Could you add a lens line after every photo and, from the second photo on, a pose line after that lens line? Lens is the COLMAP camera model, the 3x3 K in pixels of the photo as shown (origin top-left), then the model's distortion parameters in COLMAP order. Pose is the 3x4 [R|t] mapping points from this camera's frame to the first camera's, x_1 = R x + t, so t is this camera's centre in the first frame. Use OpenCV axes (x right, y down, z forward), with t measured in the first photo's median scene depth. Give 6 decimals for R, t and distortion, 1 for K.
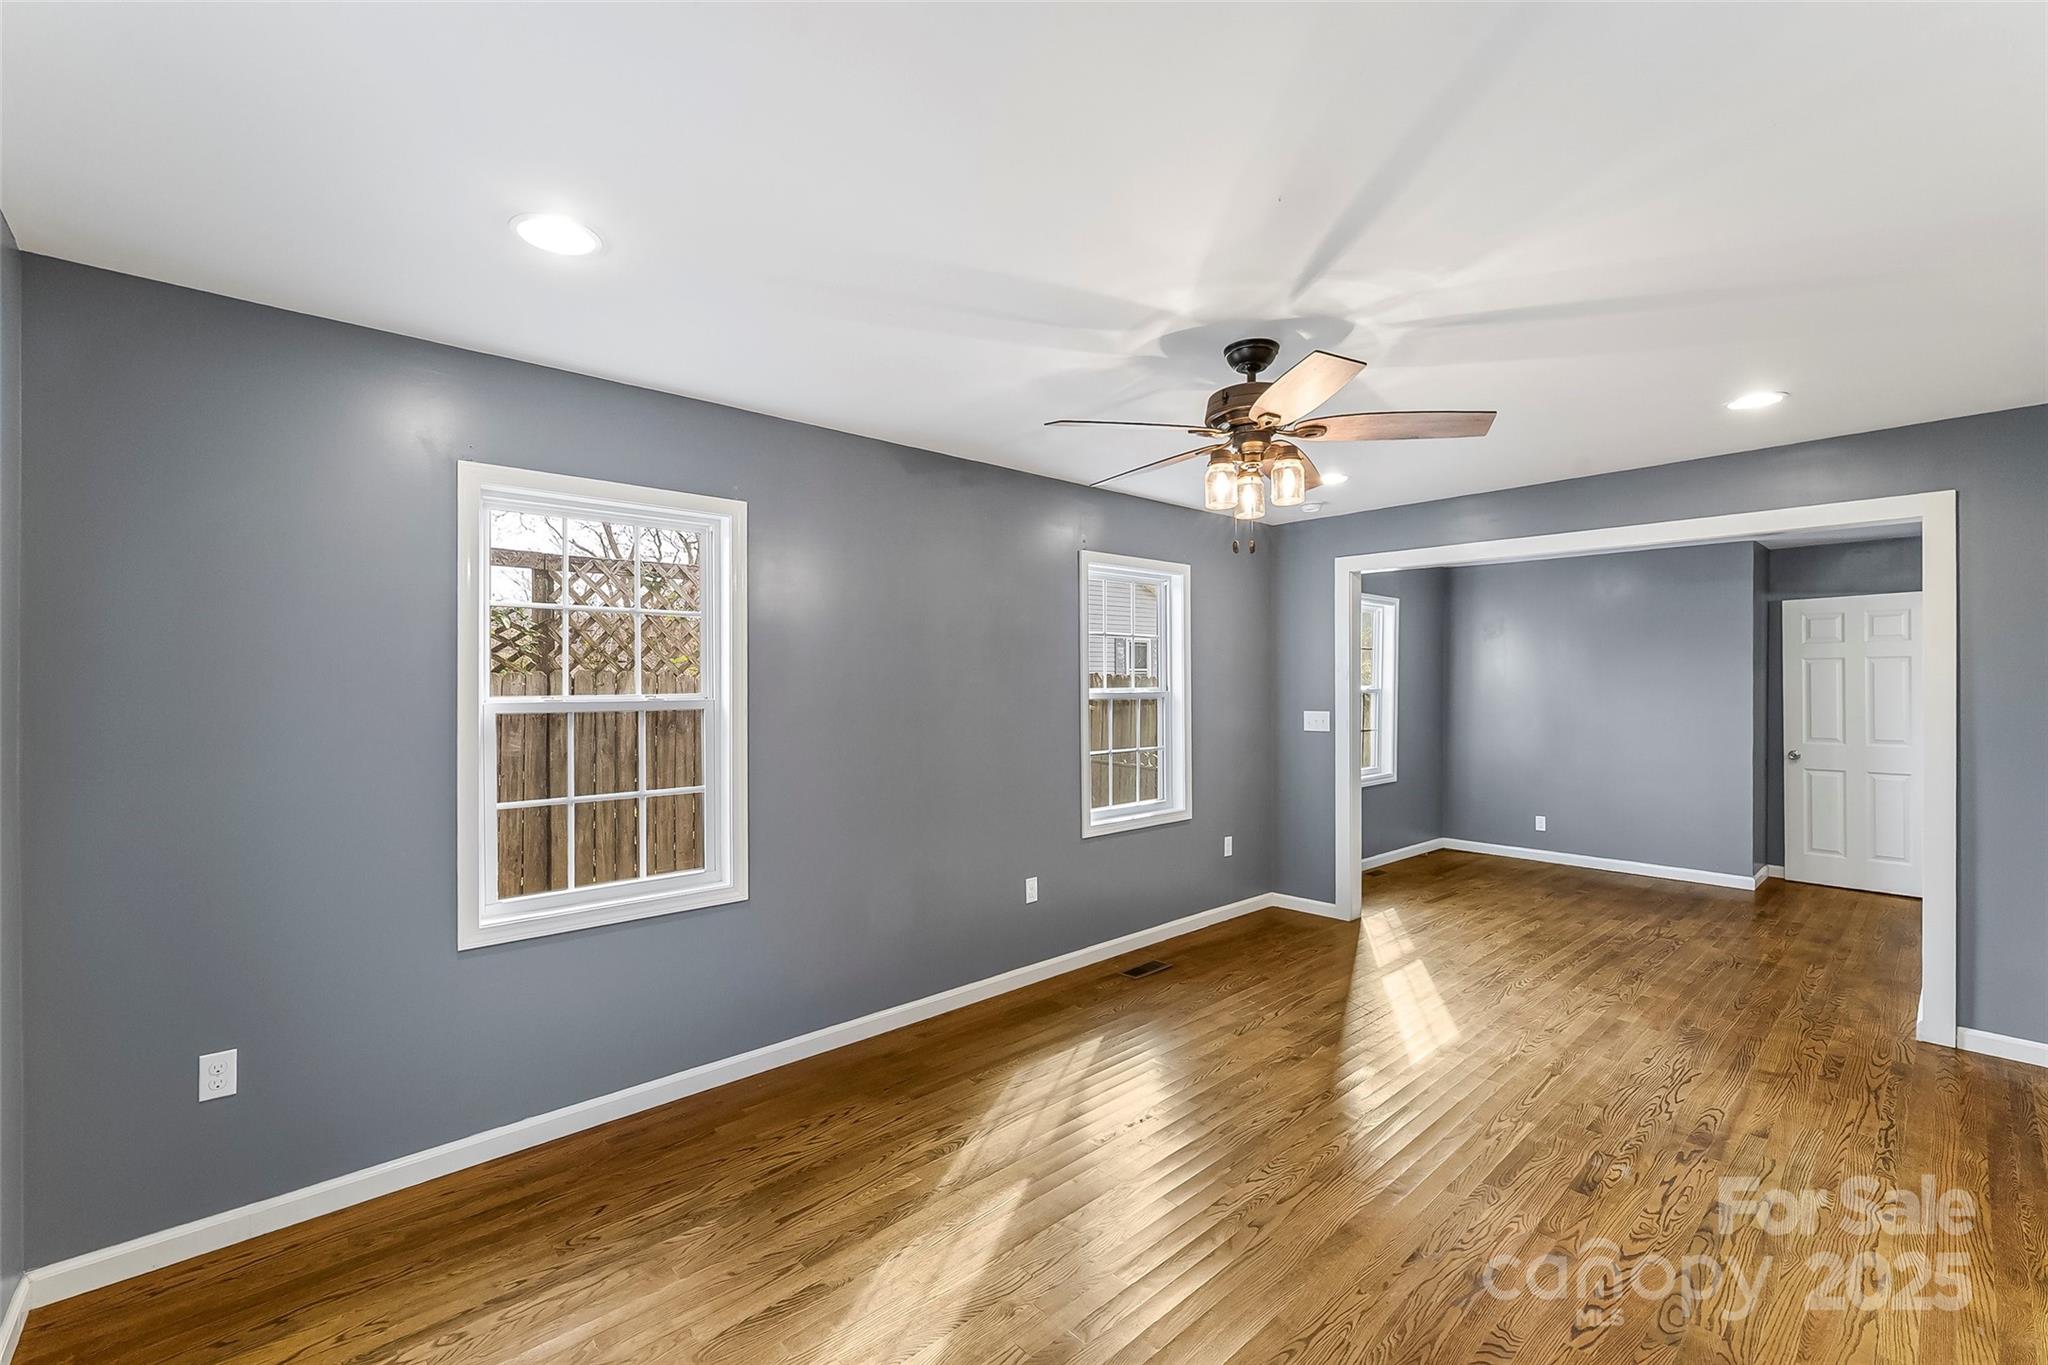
lens RADIAL K [[874.1, 0, 1024.0], [0, 874.1, 682.5], [0, 0, 1]] dist [-0.000652, -0.000123]
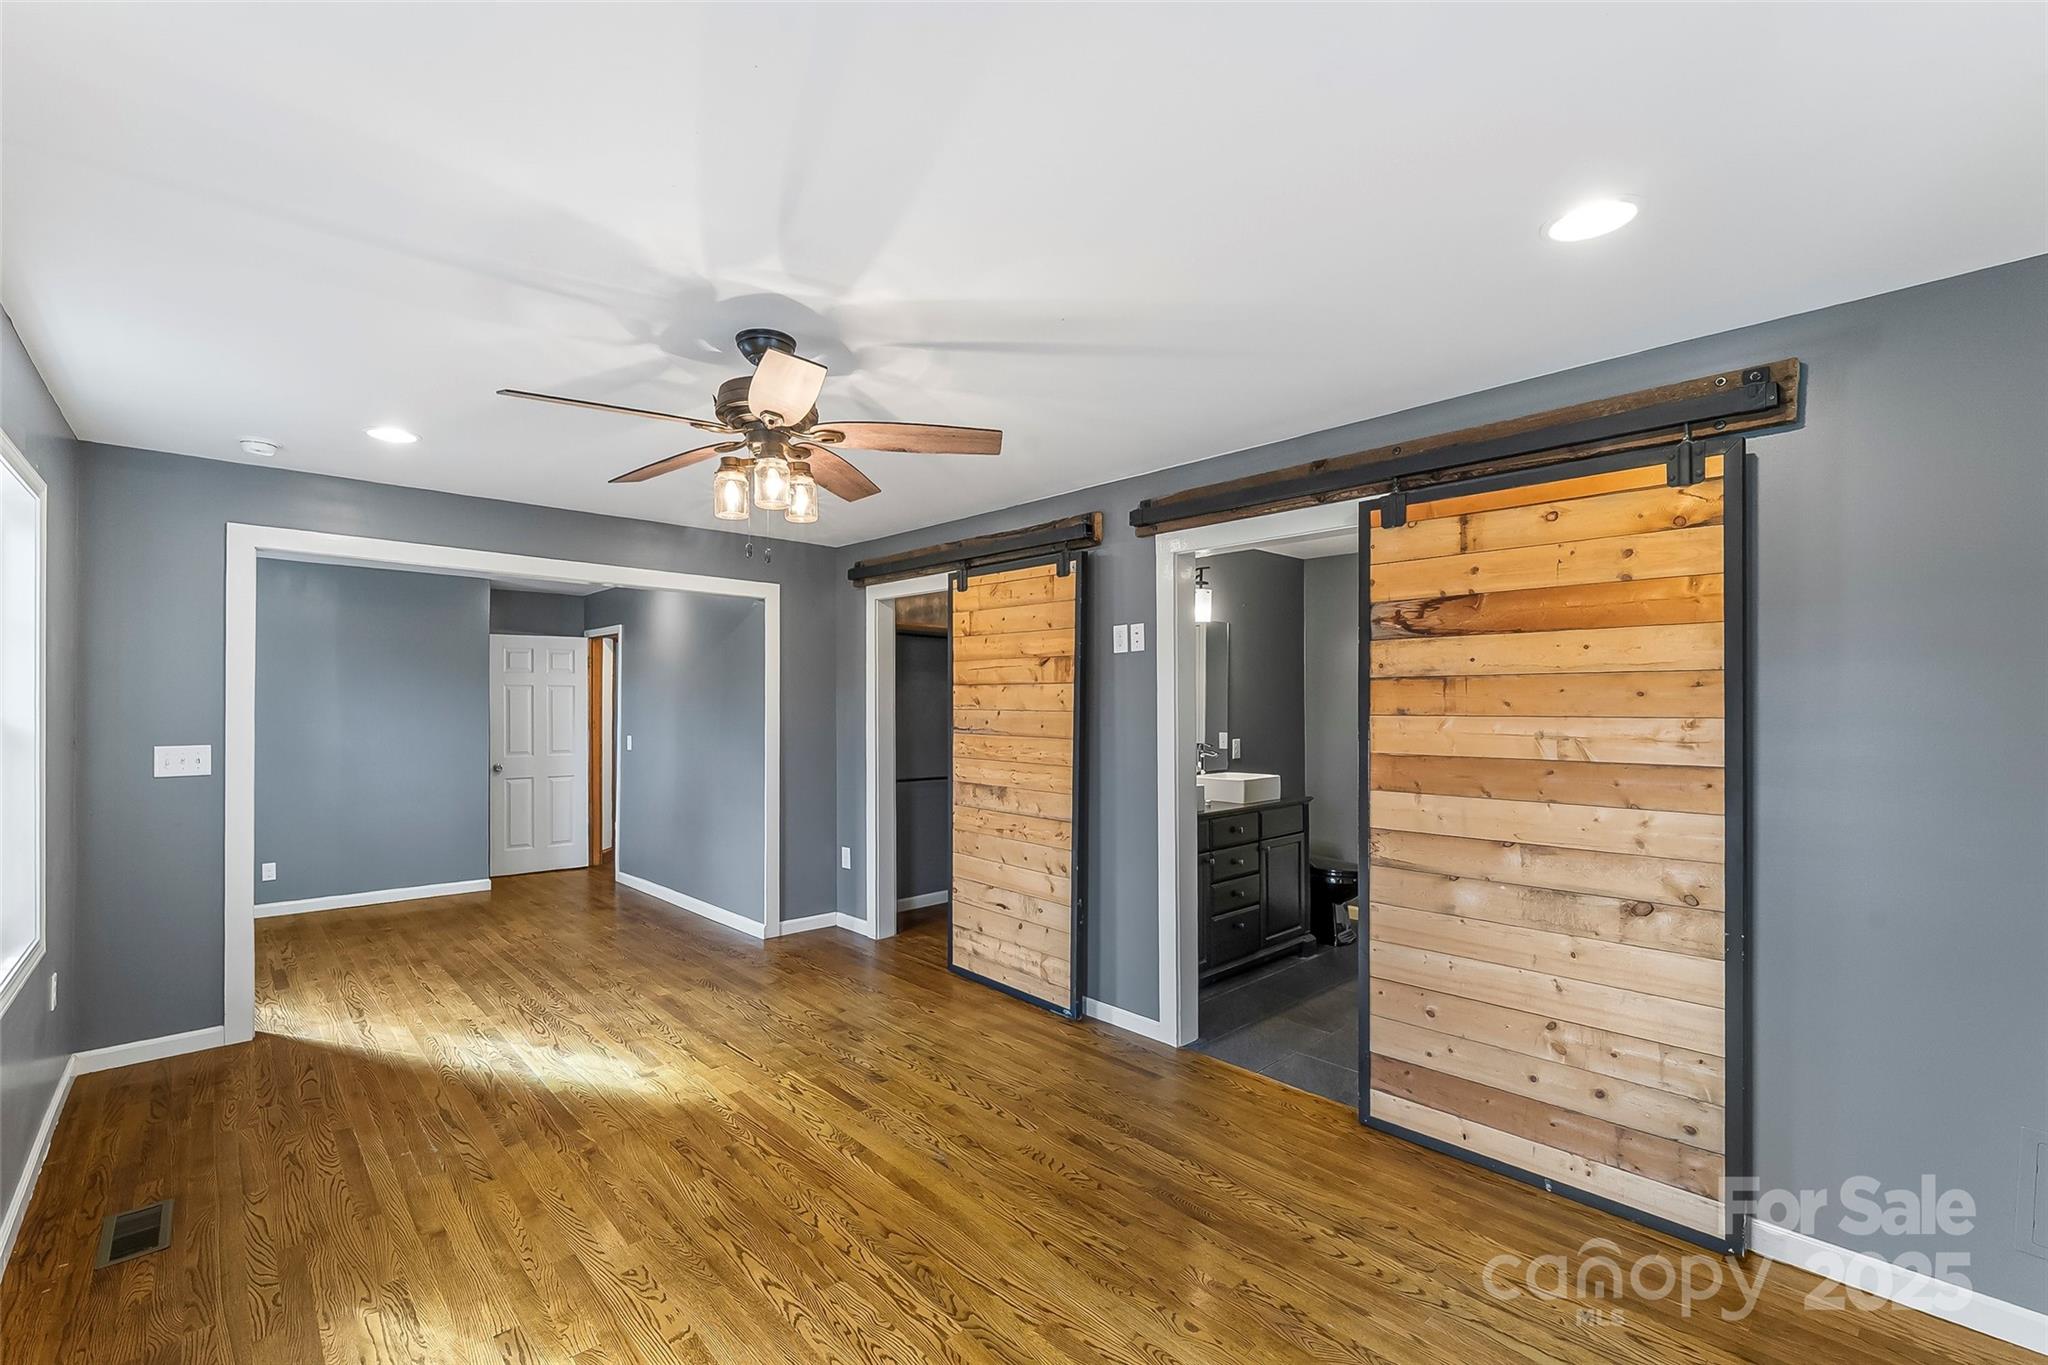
lens RADIAL K [[861.2, 0, 1024.0], [0, 861.2, 682.5], [0, 0, 1]] dist [-0.000432, -0.000062]
pose [[-0.014768, 0.030603, 0.999423, -0.474076], [-0.000427, 0.999531, -0.030612, 0.007457], [-0.999891, -0.000879, -0.014748, 0.539226]]
